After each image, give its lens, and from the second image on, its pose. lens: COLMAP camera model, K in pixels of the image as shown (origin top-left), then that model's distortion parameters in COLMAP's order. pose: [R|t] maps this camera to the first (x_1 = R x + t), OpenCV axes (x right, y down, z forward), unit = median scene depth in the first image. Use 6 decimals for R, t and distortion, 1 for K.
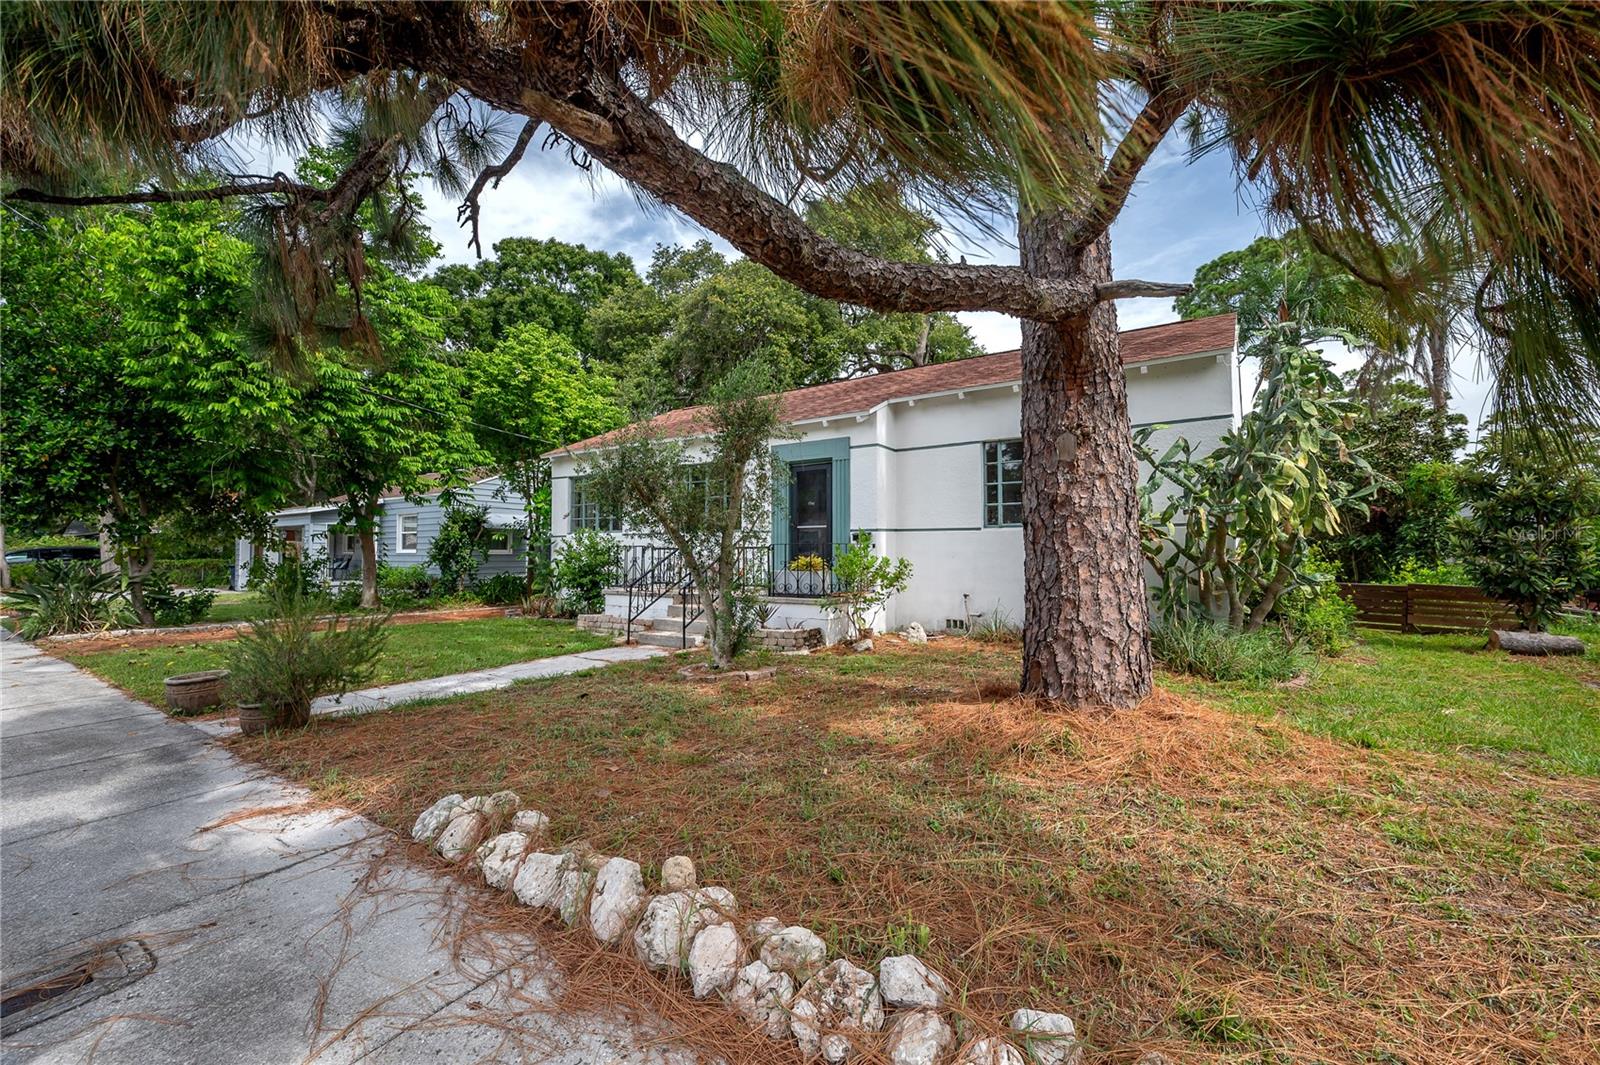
lens RADIAL K [[652.2, 0, 801.8], [0, 652.2, 556.8], [0, 0, 1]] dist [0.000841, -0.000030]
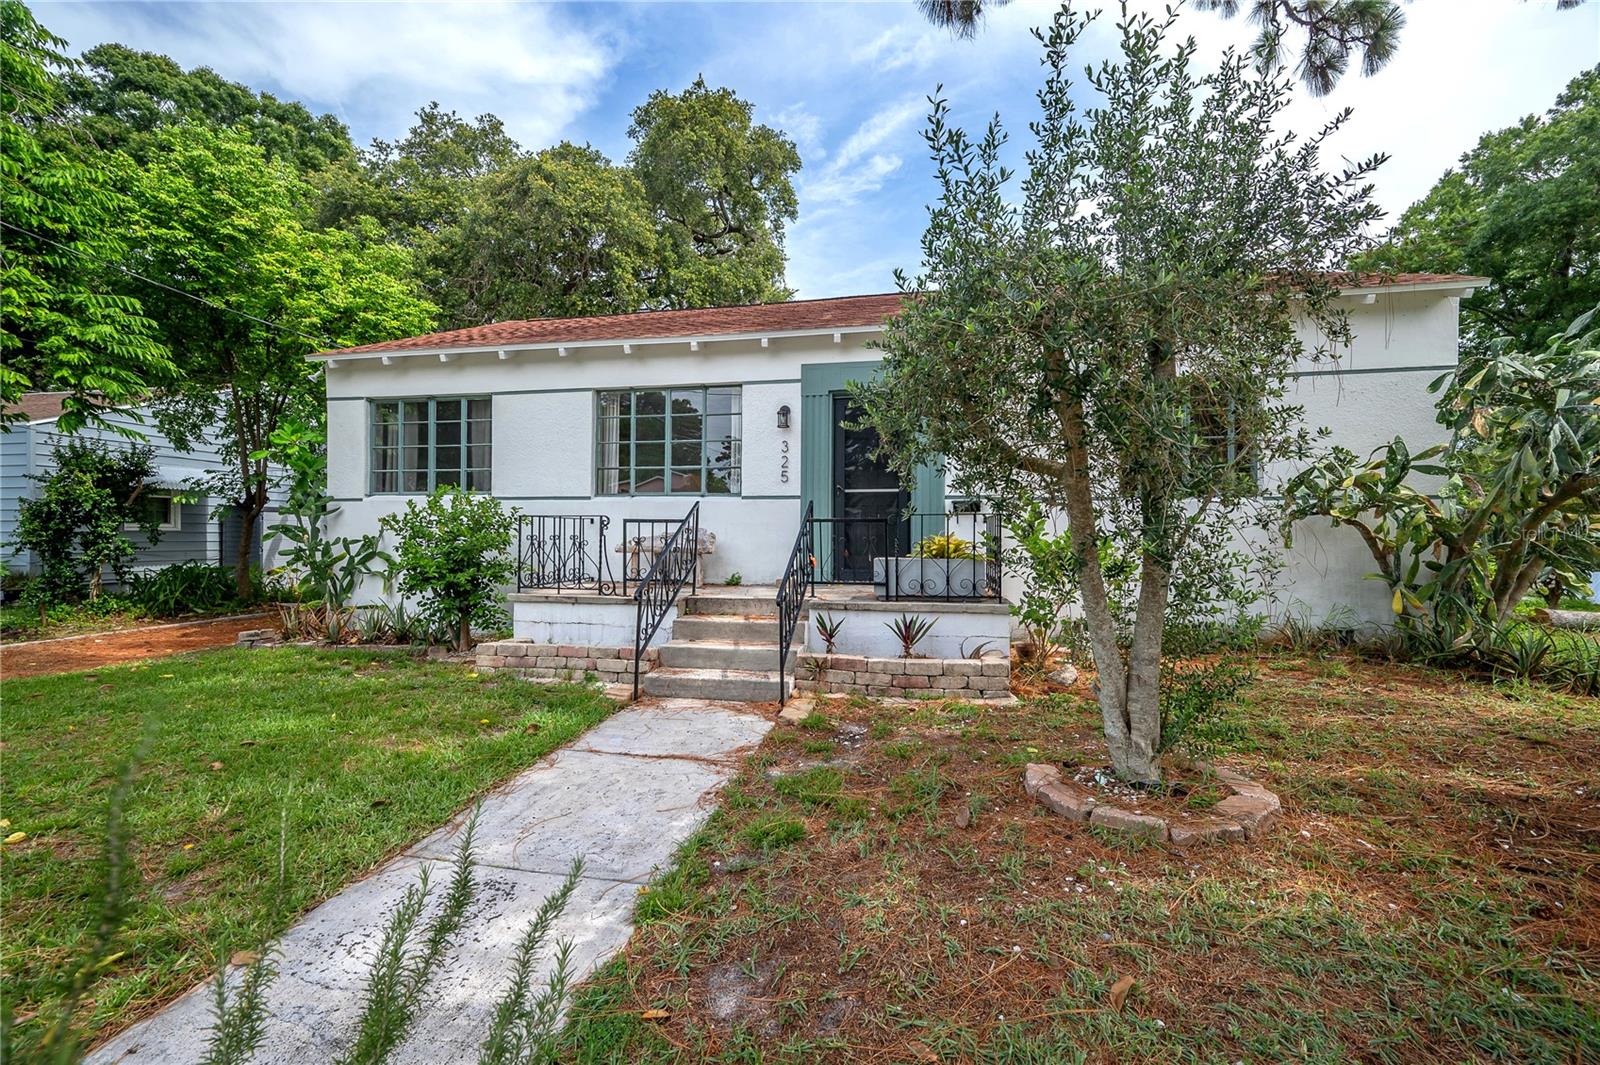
lens RADIAL K [[652.2, 0, 801.8], [0, 652.2, 556.8], [0, 0, 1]] dist [0.000841, -0.000030]
pose [[0.916355, -0.007171, 0.400302, -0.232745], [-0.003090, 0.999683, 0.024981, 0.003233], [-0.400355, -0.024128, 0.916043, 0.304328]]
